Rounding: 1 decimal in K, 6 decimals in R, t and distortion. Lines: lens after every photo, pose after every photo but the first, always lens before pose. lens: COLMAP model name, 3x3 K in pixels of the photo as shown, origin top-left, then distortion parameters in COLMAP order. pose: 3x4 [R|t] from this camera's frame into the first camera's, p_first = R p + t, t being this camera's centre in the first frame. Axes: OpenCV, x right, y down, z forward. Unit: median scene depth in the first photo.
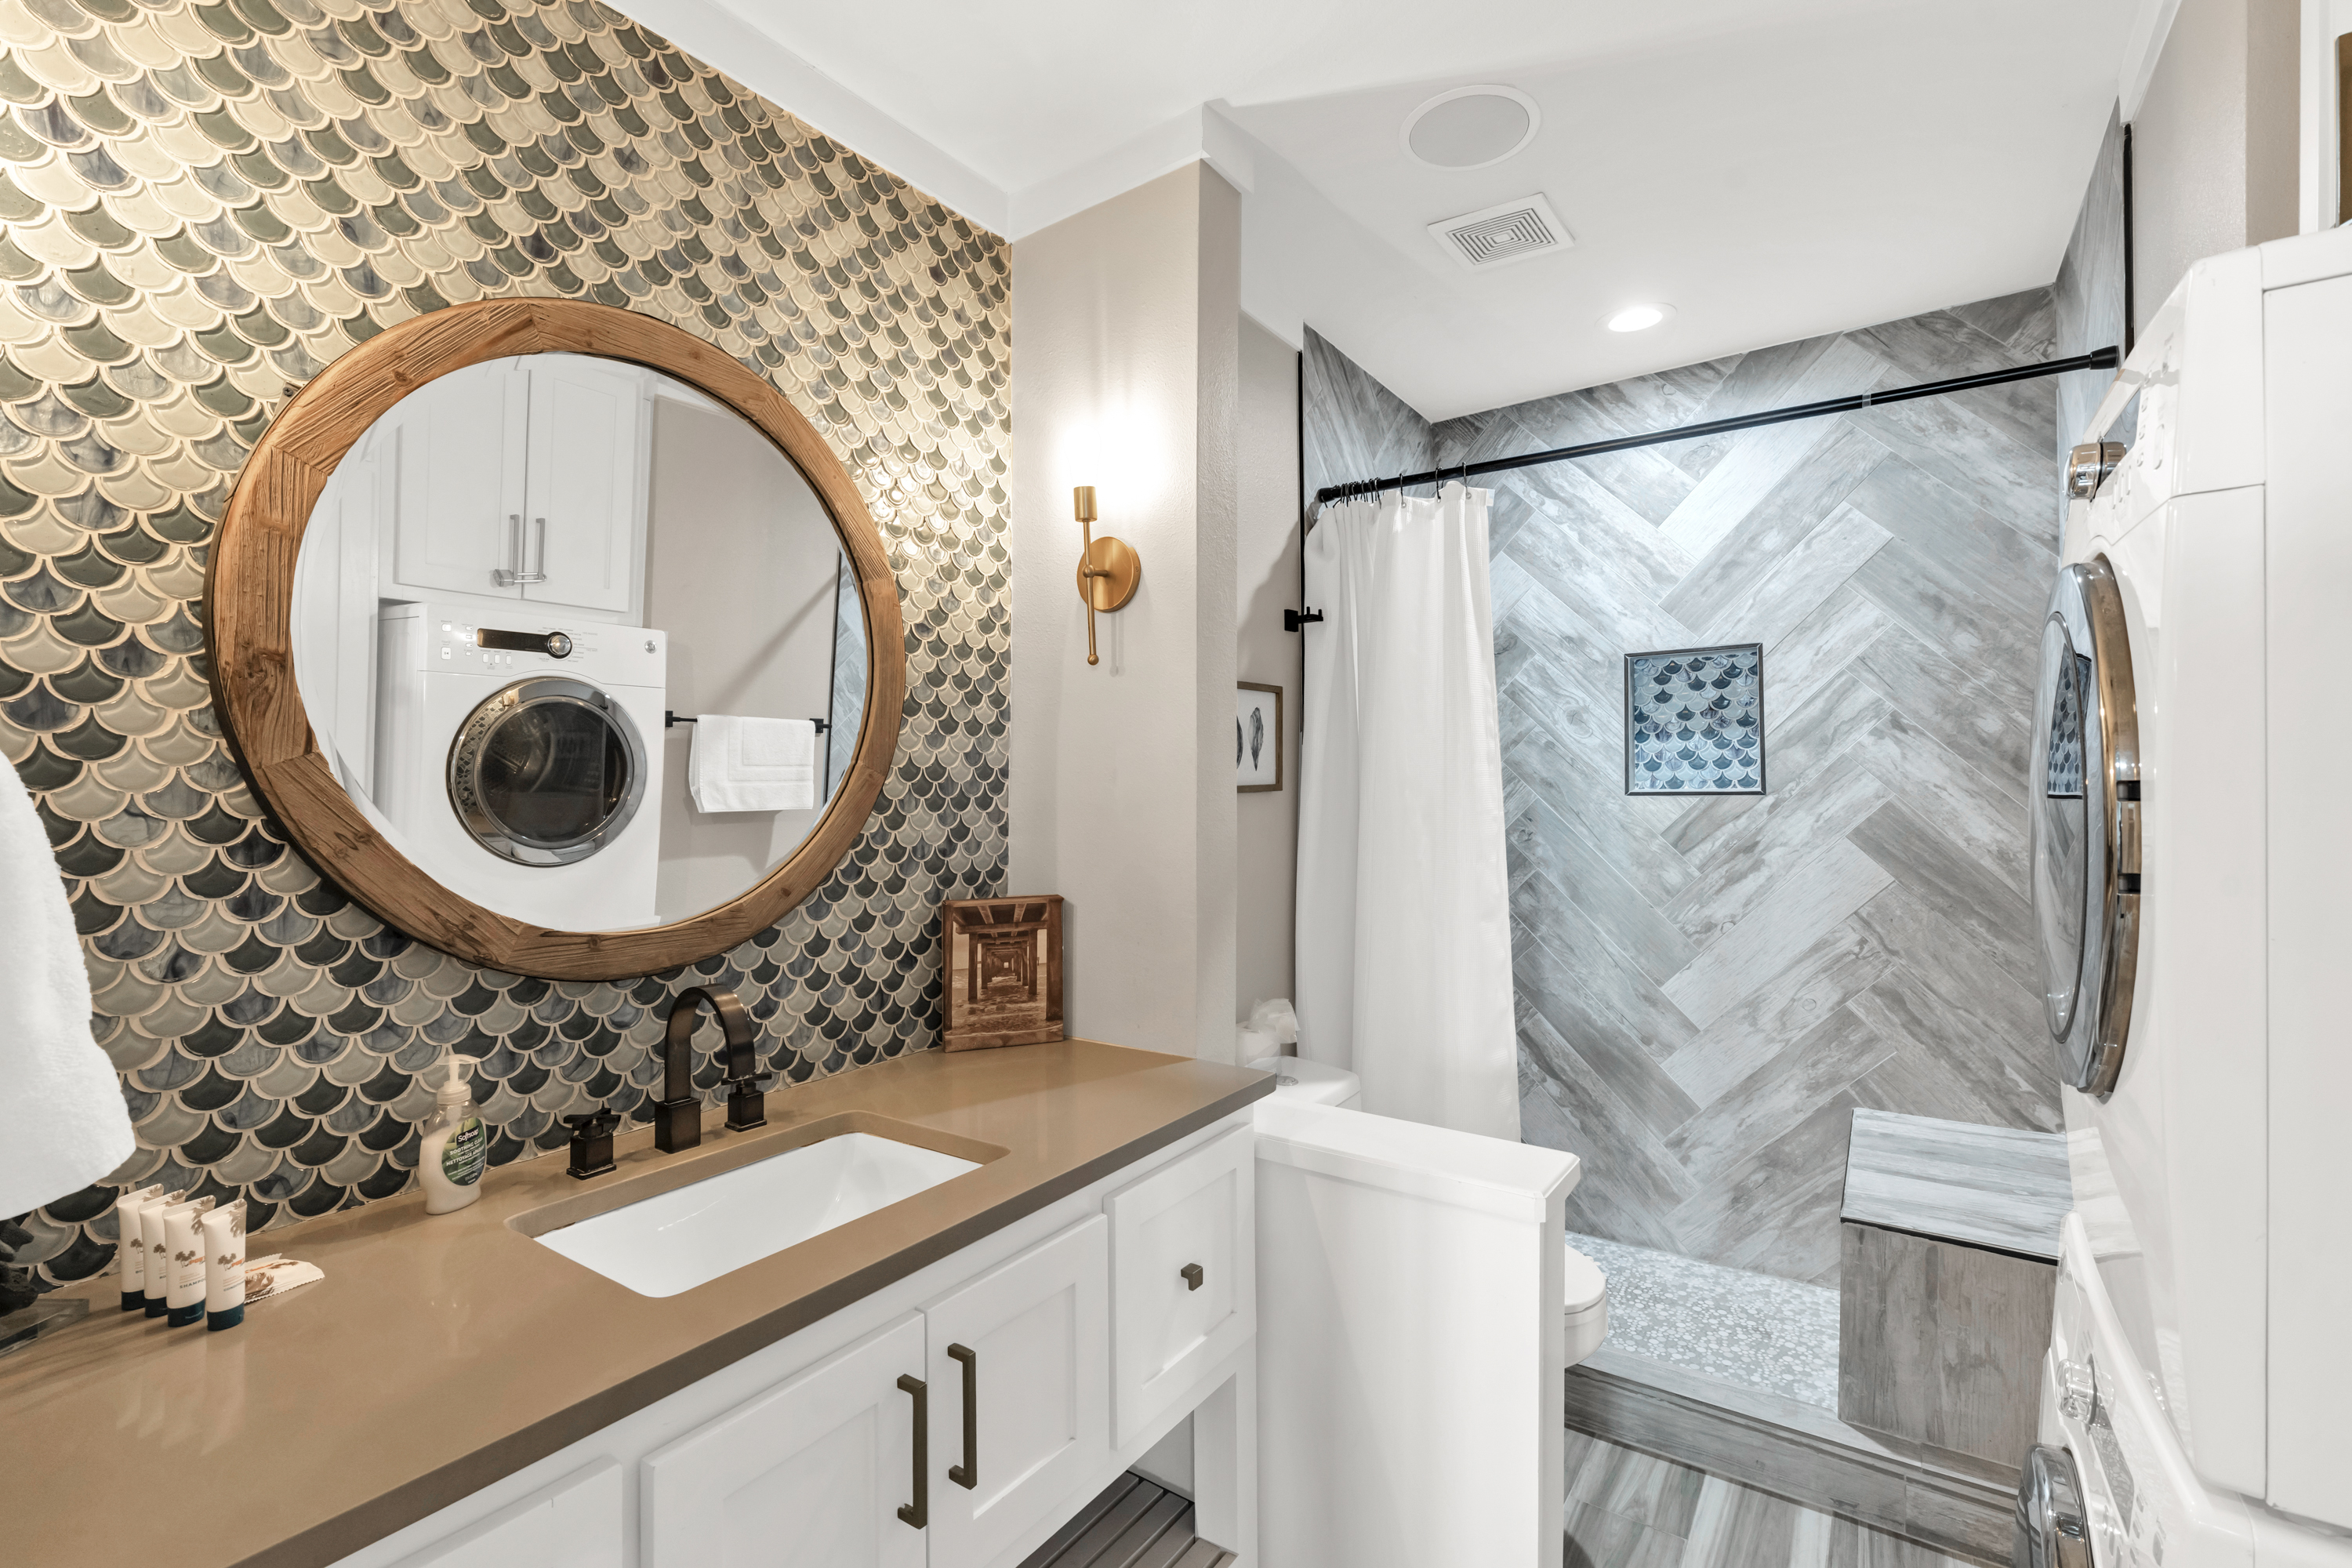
lens RADIAL K [[1035.8, 0, 1176.0], [0, 1035.8, 782.7], [0, 0, 1]] dist [-0.000122, -0.001329]
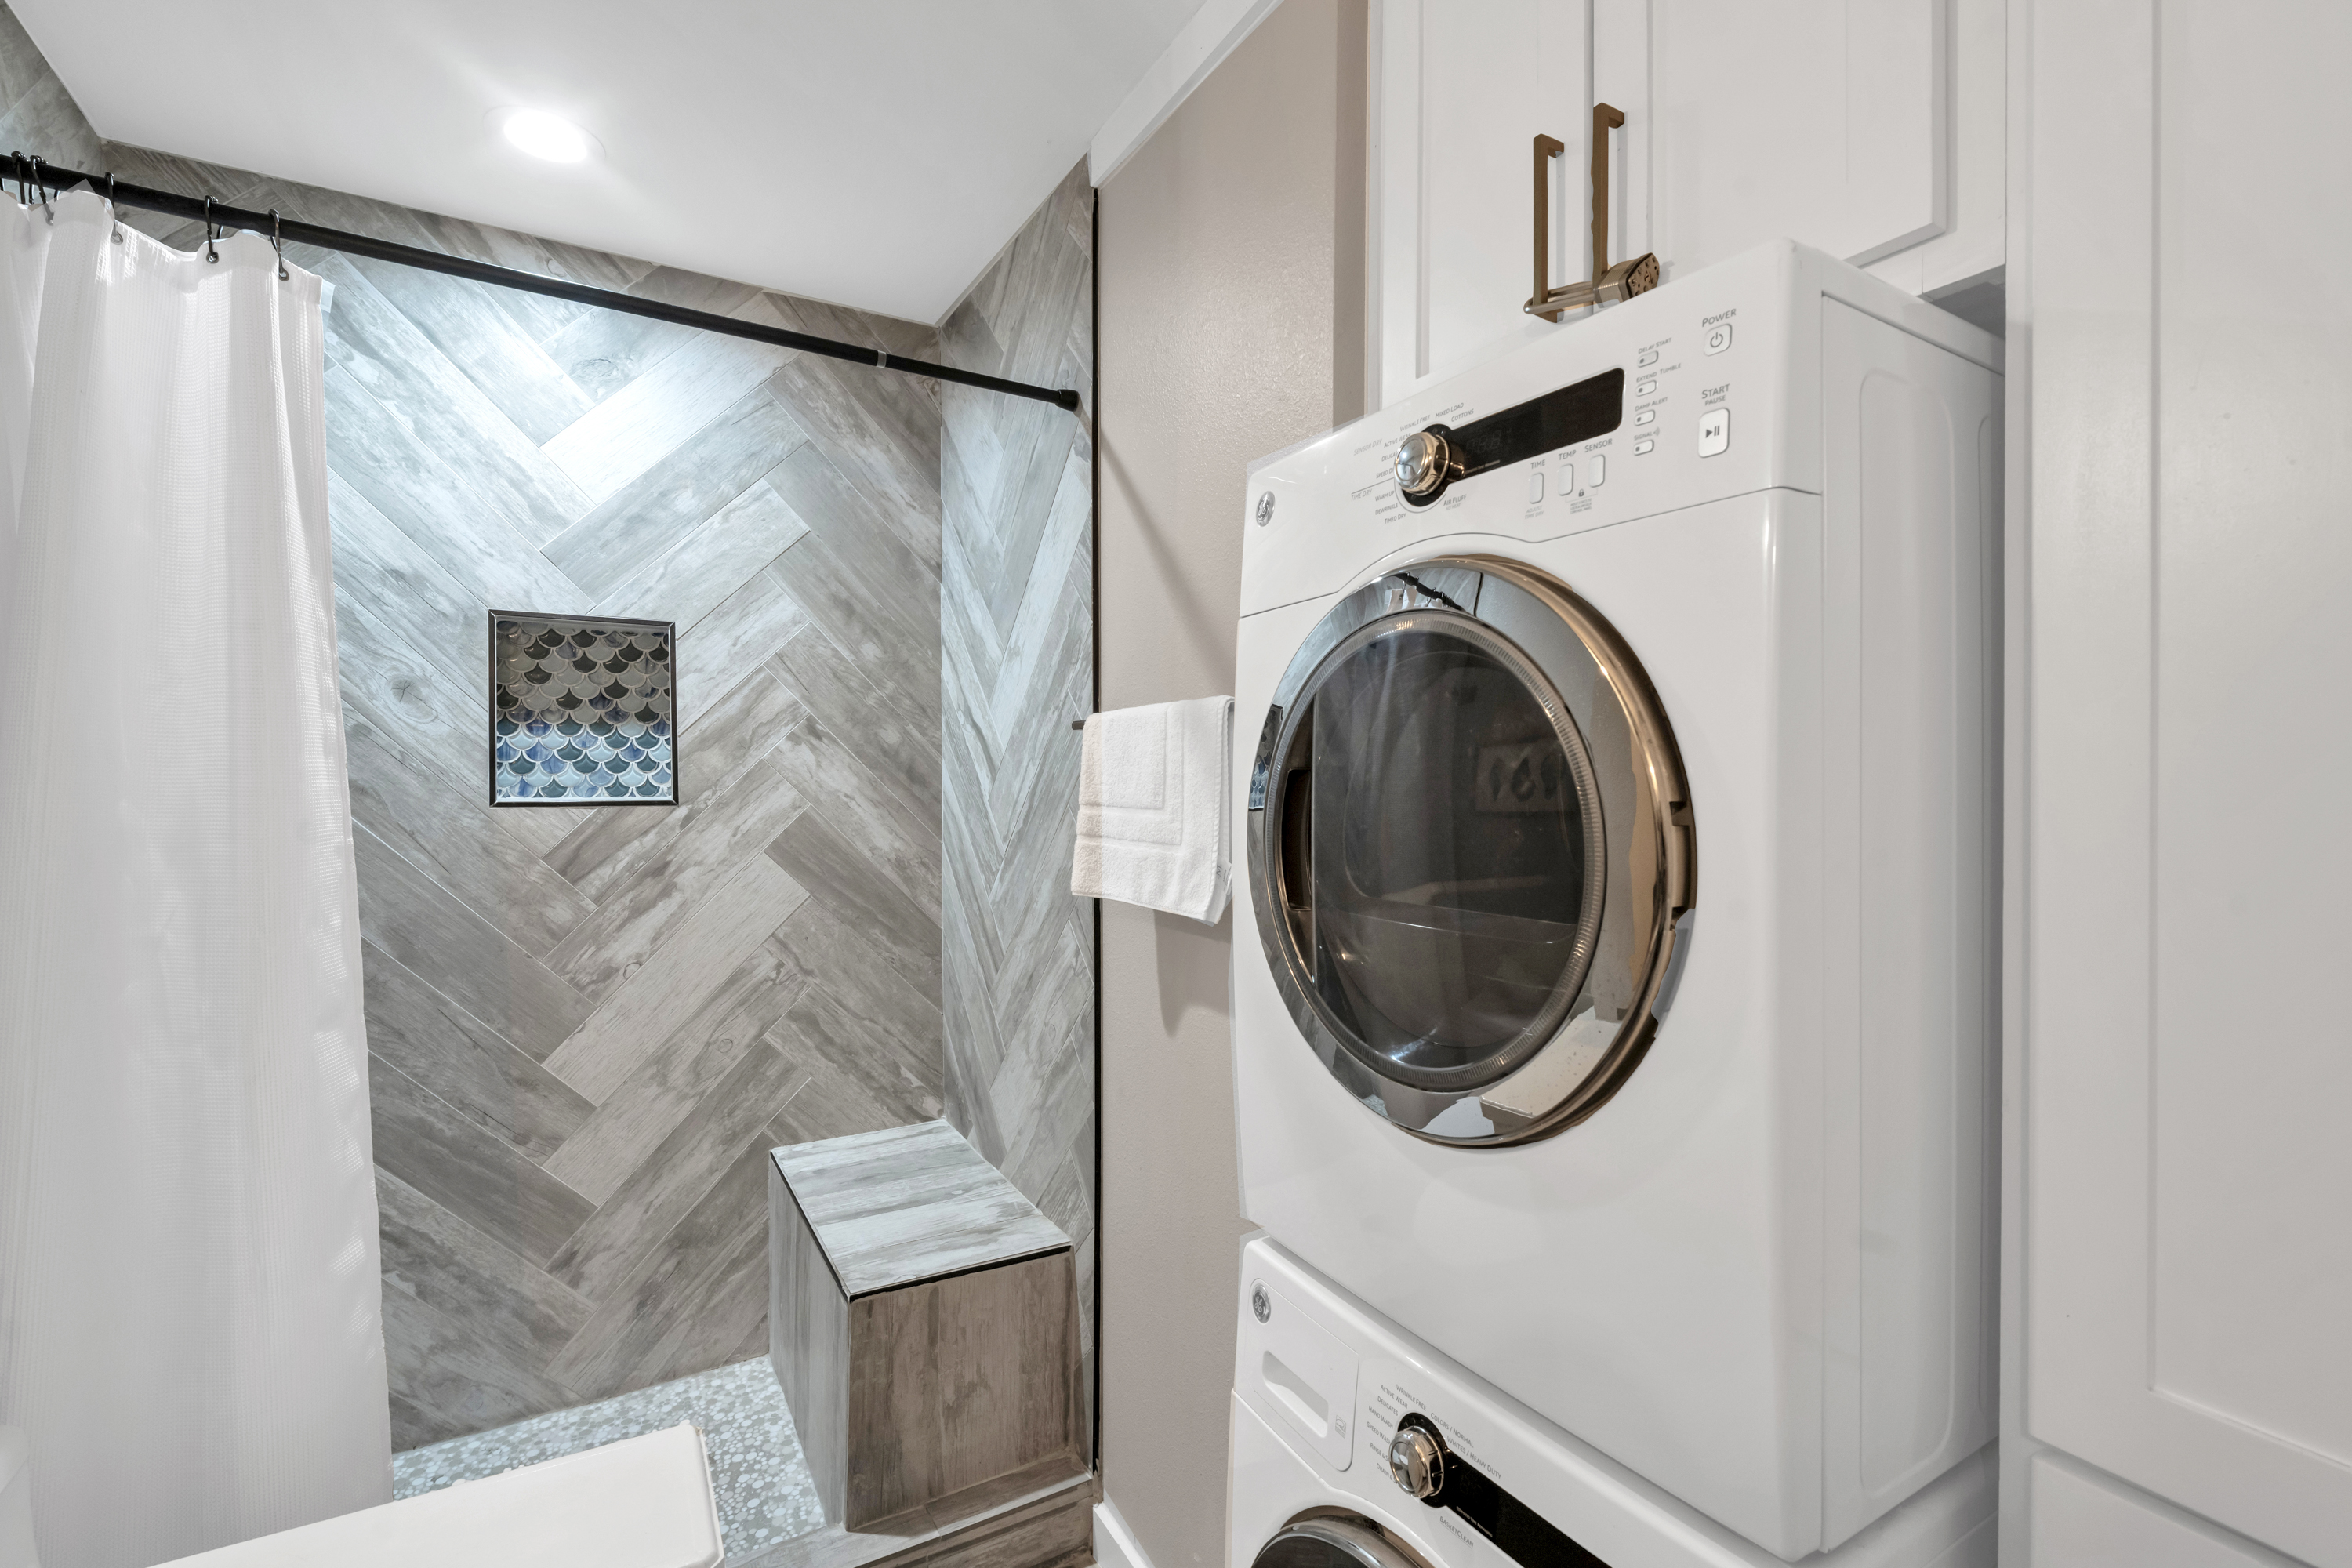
lens RADIAL K [[1035.8, 0, 1177.4], [0, 1035.8, 800.7], [0, 0, 1]] dist [-0.000122, -0.001329]
pose [[0.421032, -0.000952, 0.907045, -0.018644], [-0.010607, 0.999926, 0.005973, -0.001280], [-0.906984, -0.012136, 0.420990, 0.285982]]
